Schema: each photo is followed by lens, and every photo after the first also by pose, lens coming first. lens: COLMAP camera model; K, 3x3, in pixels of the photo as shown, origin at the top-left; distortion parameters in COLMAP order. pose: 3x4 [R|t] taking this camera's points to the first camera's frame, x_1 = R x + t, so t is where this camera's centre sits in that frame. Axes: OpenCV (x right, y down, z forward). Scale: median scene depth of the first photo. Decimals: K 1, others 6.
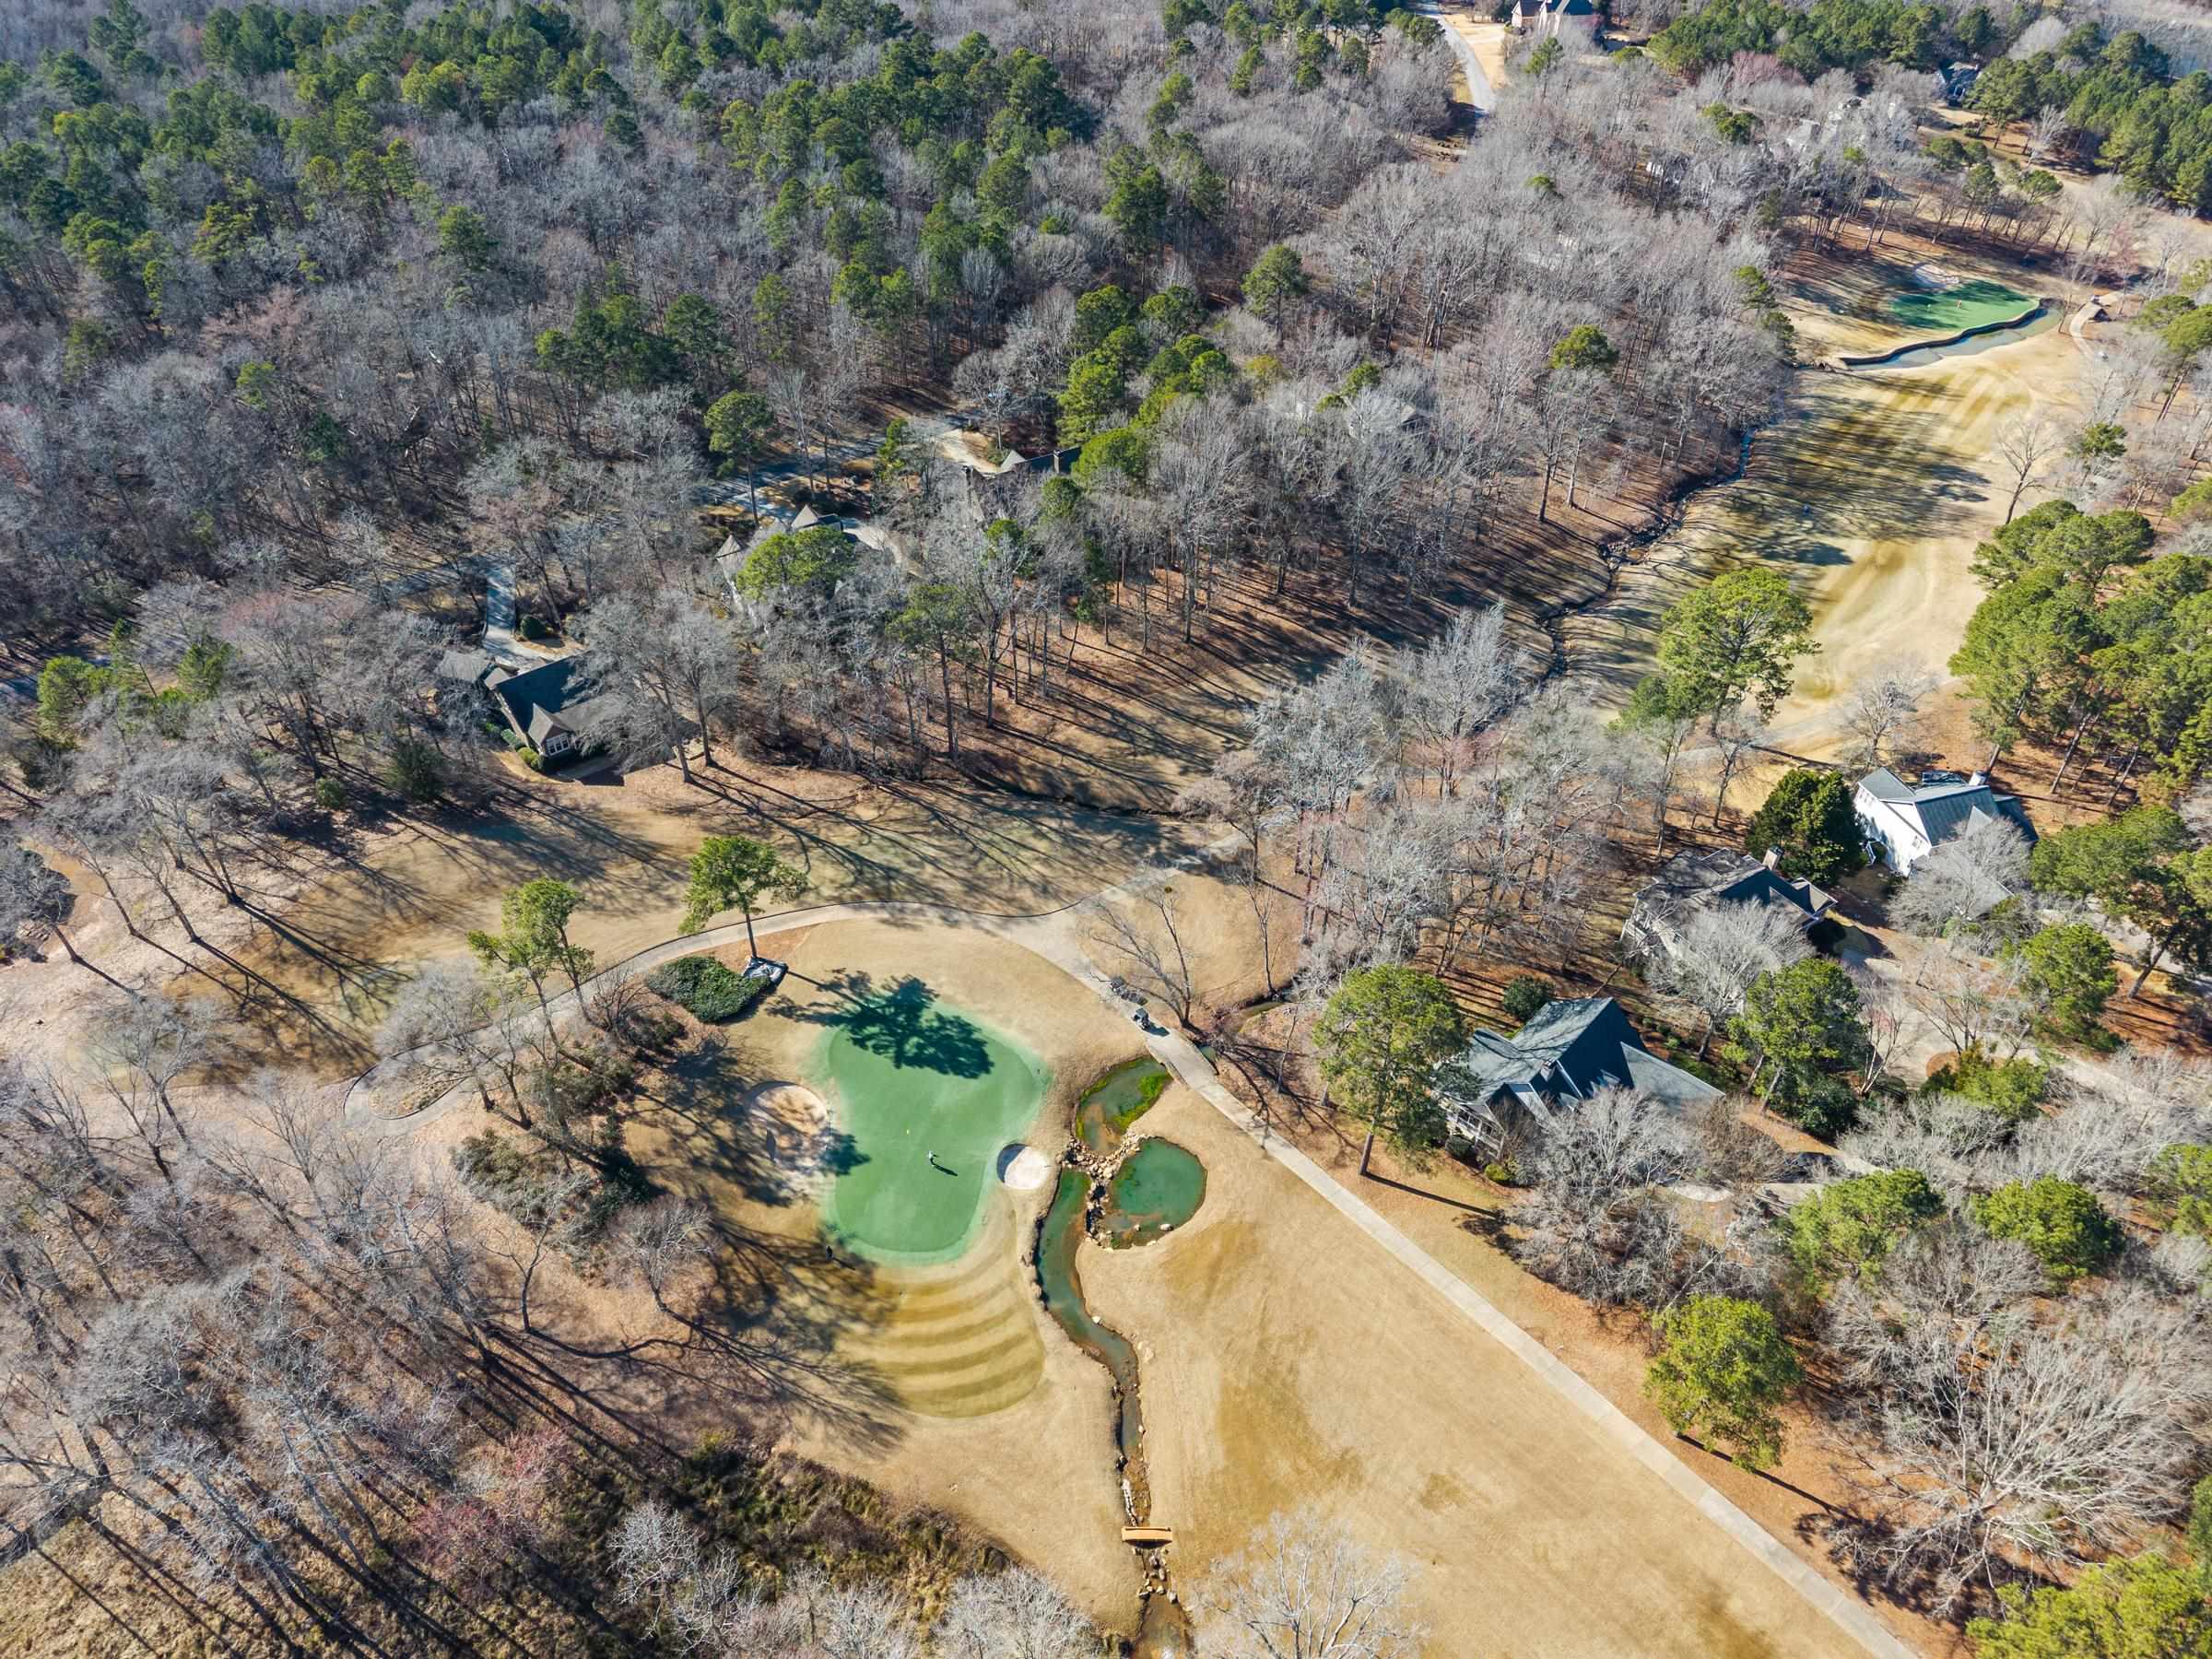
lens RADIAL K [[1496.2, 0, 1106.0], [0, 1496.2, 829.5], [0, 0, 1]] dist [0.043699, -0.000574]
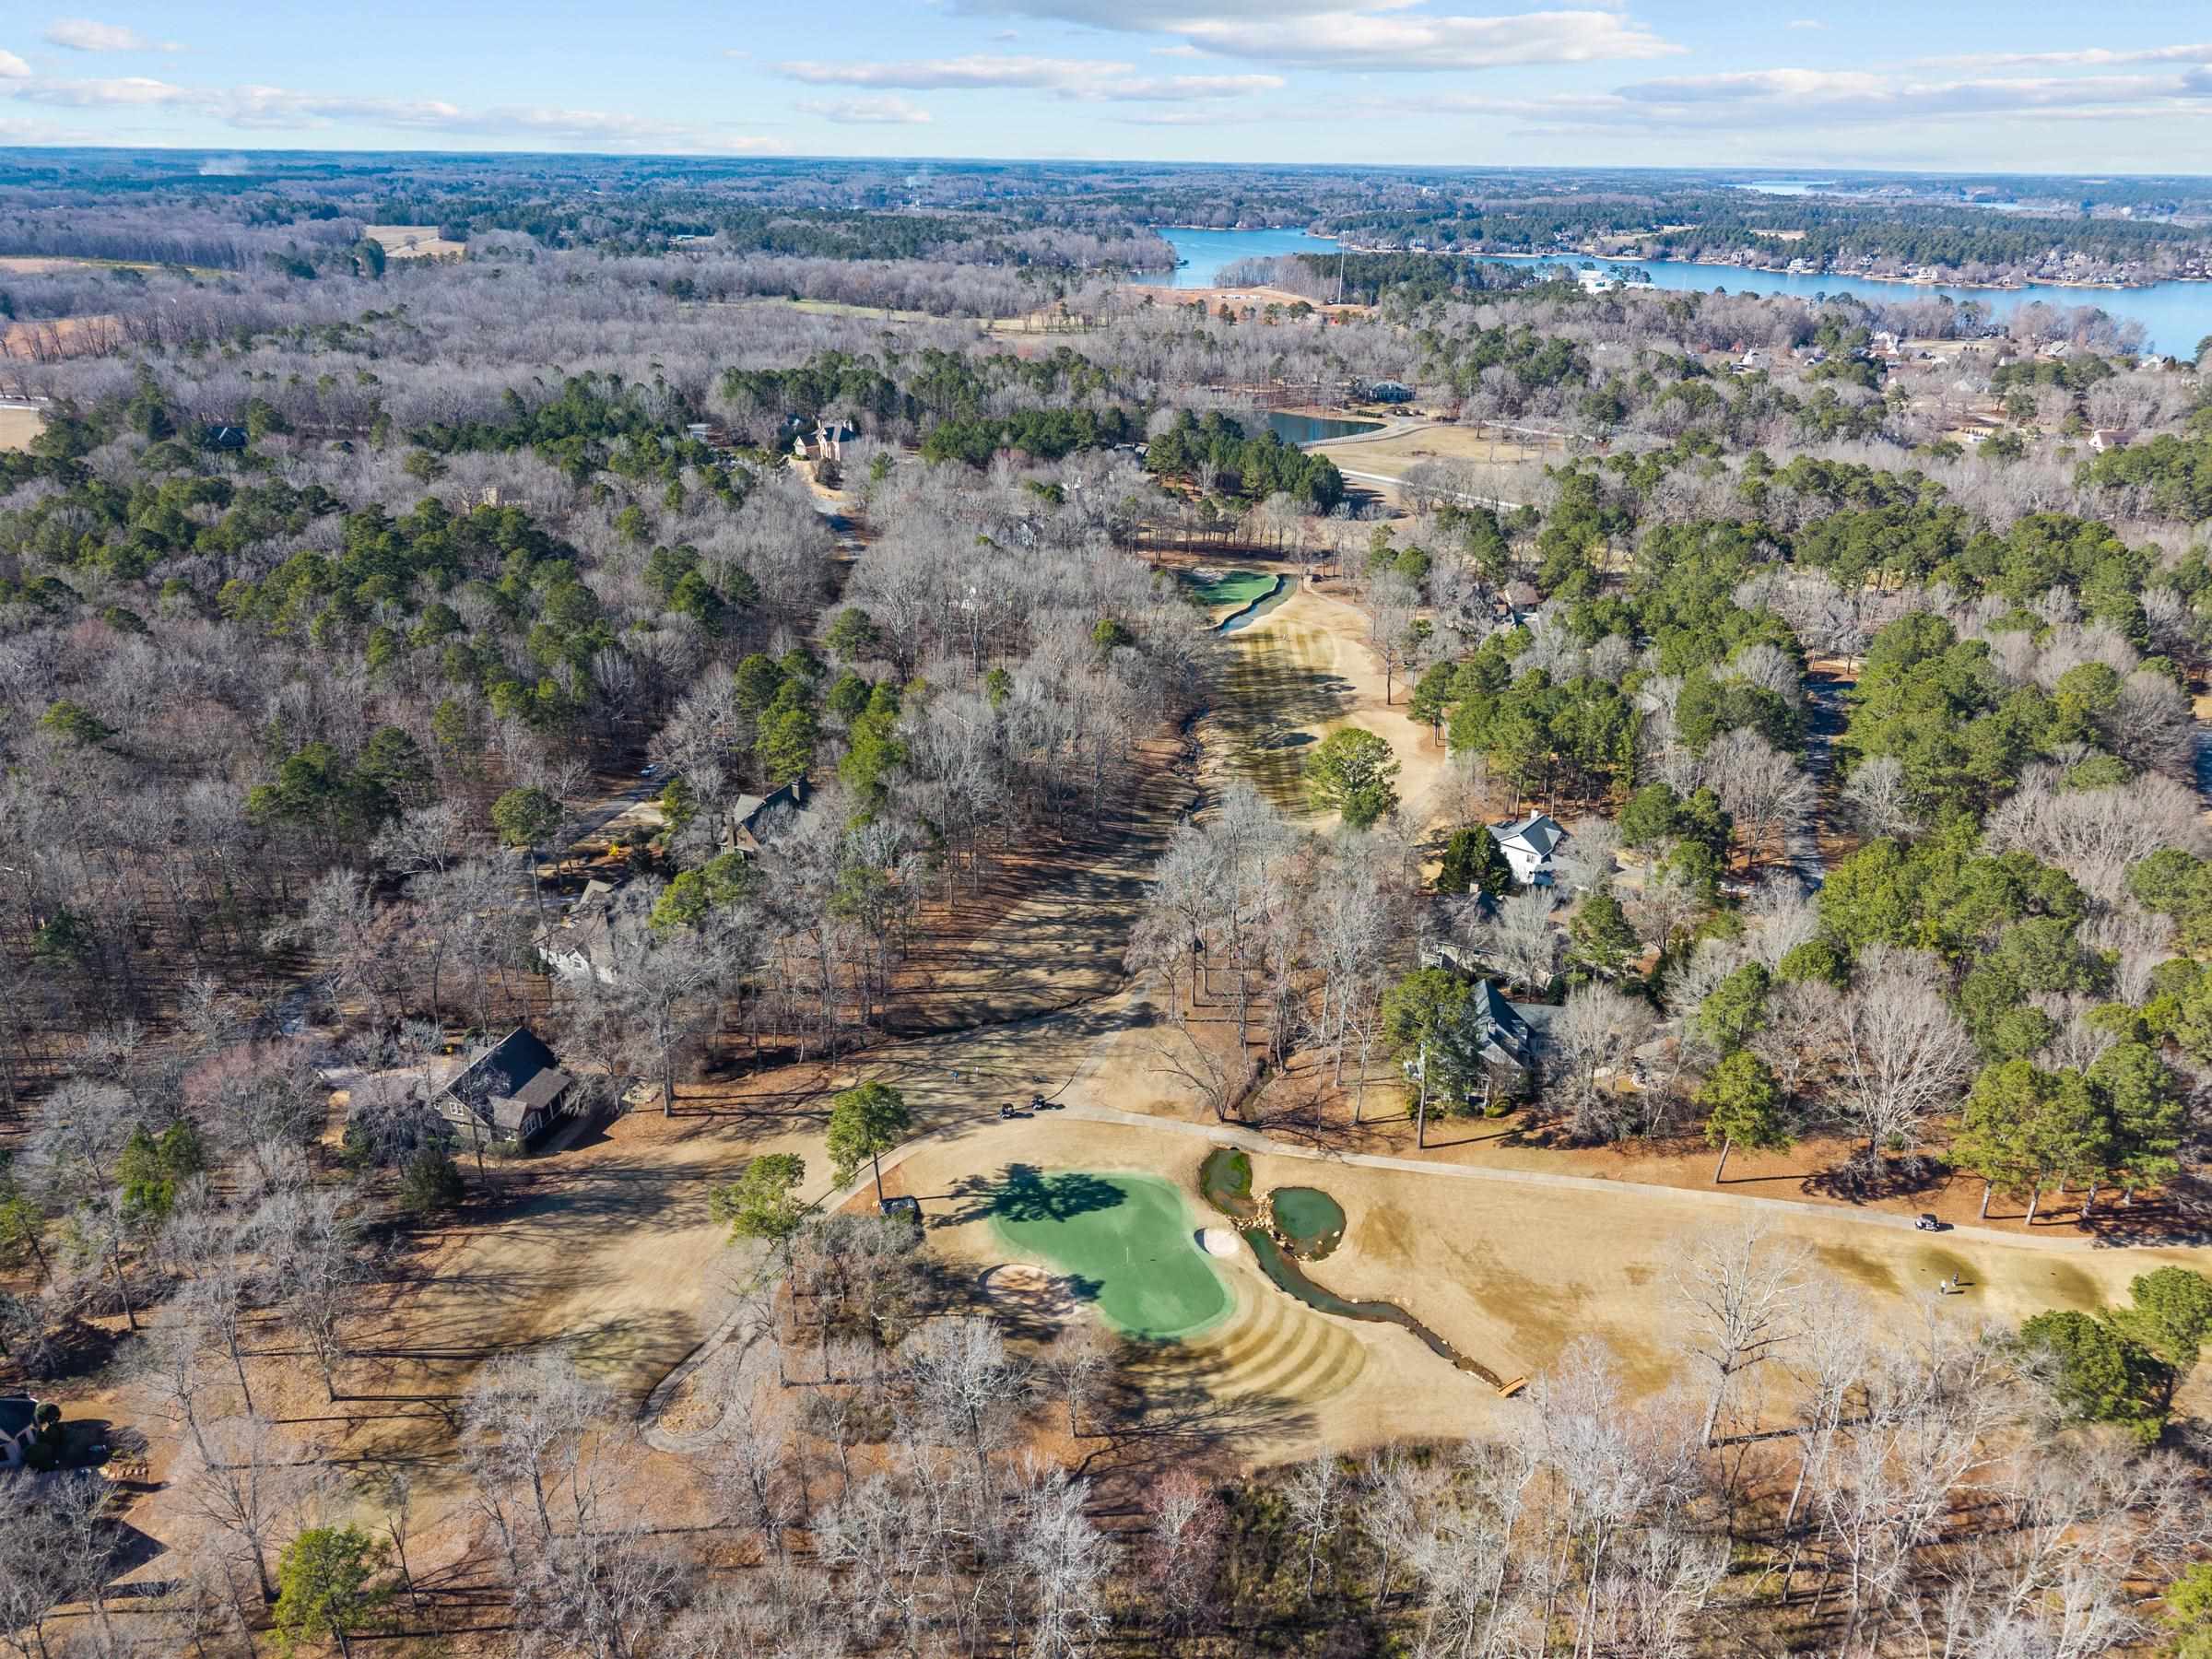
lens RADIAL K [[1496.2, 0, 1106.0], [0, 1496.2, 829.5], [0, 0, 1]] dist [0.043699, -0.000574]
pose [[0.827118, -0.237052, 0.509590, -0.604350], [0.360473, 0.919393, -0.157401, 0.070500], [-0.431201, 0.313882, 0.845898, -0.091397]]
